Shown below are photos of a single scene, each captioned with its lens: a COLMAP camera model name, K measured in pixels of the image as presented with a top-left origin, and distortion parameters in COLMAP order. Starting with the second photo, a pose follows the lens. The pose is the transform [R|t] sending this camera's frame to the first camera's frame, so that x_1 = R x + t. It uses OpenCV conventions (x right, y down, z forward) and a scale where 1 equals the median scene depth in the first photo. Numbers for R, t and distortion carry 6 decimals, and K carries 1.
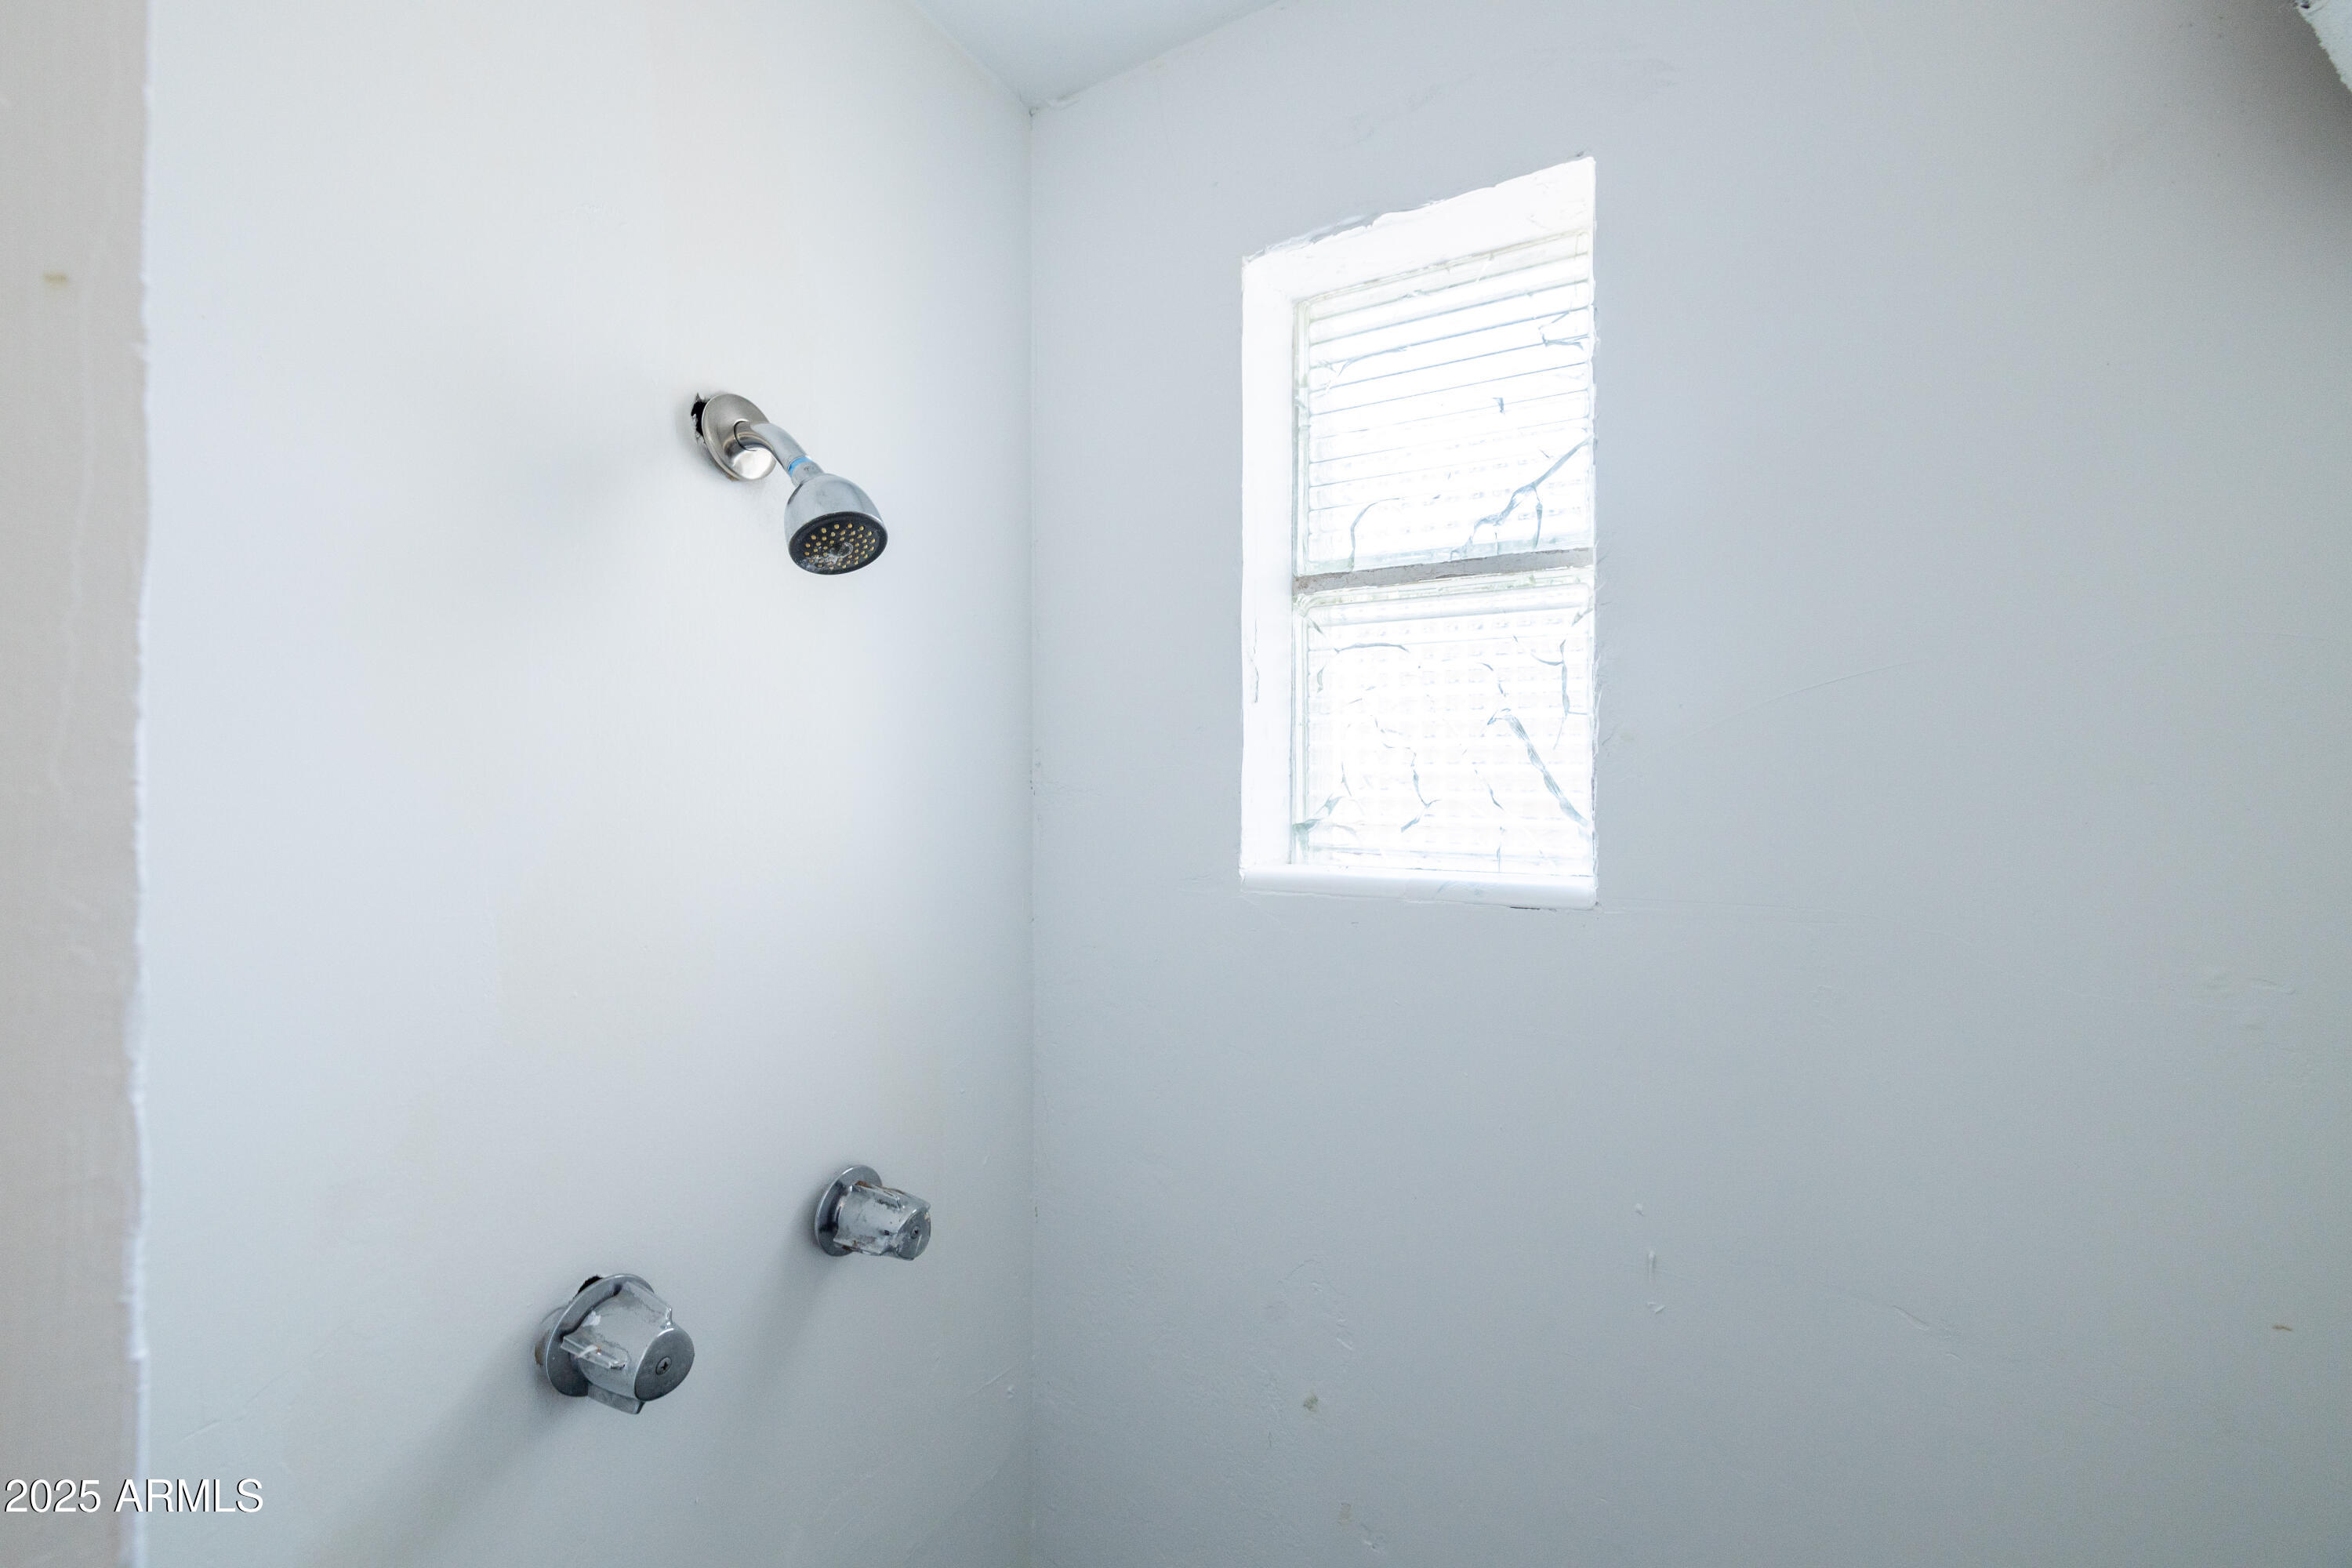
lens RADIAL K [[985.9, 0, 1167.4], [0, 985.9, 771.5], [0, 0, 1]] dist [-0.000173, 0.000052]
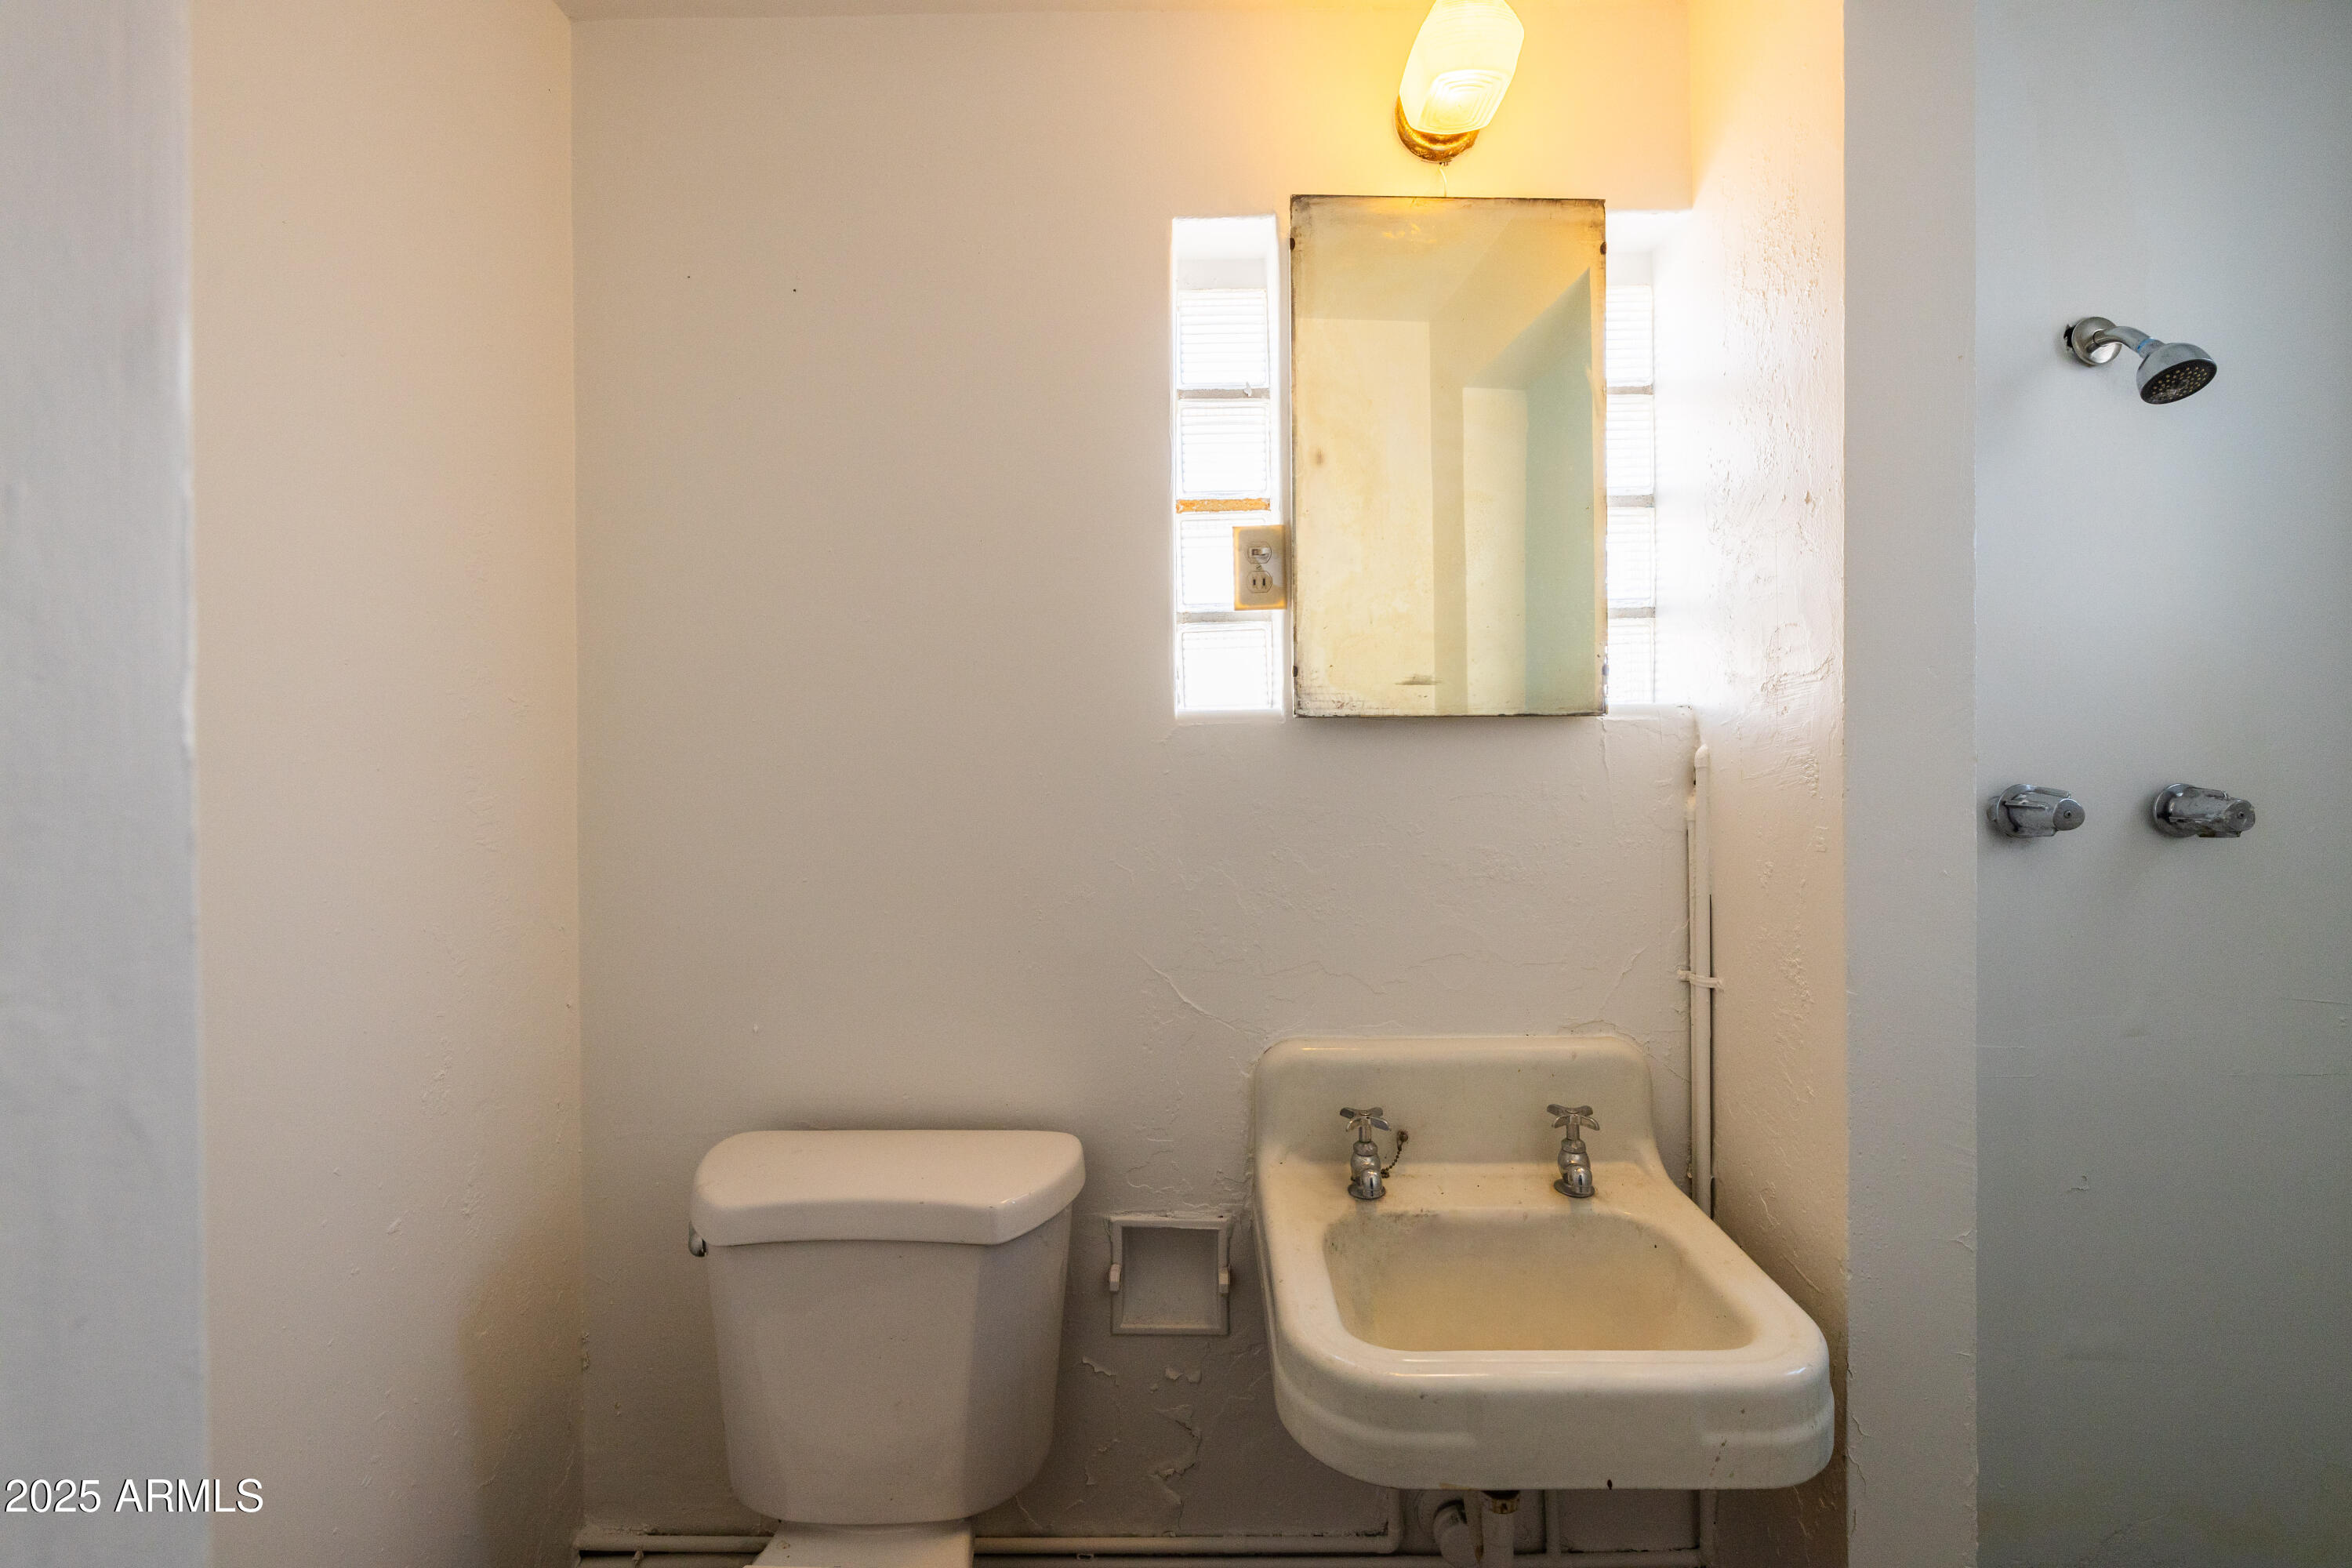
lens RADIAL K [[1035.4, 0, 1186.0], [0, 1035.4, 774.7], [0, 0, 1]] dist [0.000703, 0.000259]
pose [[0.518018, 0.005006, -0.855355, 0.307729], [0.016994, 0.999725, 0.016143, 0.378006], [0.855201, -0.022899, 0.517790, -1.370382]]
